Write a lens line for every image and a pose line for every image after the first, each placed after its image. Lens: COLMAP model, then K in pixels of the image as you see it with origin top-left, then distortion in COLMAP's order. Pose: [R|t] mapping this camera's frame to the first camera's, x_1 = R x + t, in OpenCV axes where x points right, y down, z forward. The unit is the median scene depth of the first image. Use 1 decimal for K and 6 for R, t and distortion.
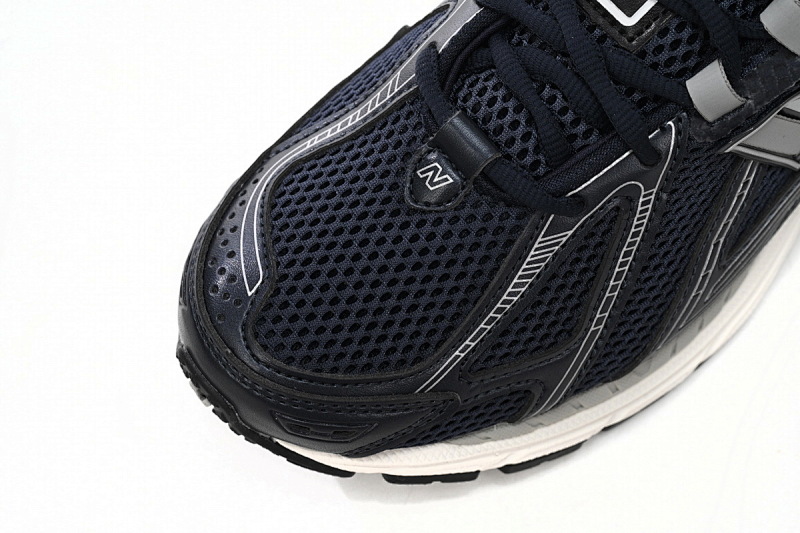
lens RADIAL K [[1479.5, 0, 397.4], [0, 1479.5, 268.0], [0, 0, 1]] dist [-0.003395, 0.000000]
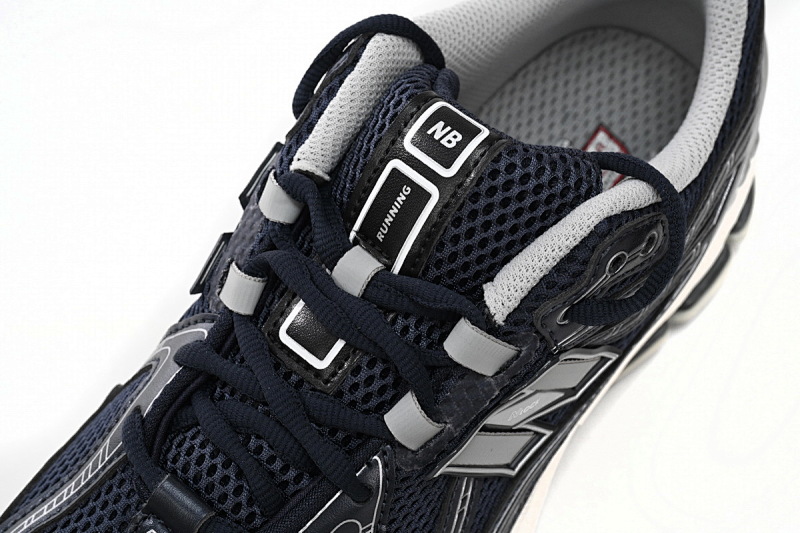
lens RADIAL K [[1479.5, 0, 400.0], [0, 1479.5, 266.4], [0, 0, 1]] dist [-0.003395, 0.000000]
pose [[0.982767, -0.128521, 0.132859, 0.080634], [0.149659, 0.975076, -0.163798, -0.055774], [-0.108496, 0.180859, 0.977506, -0.021054]]
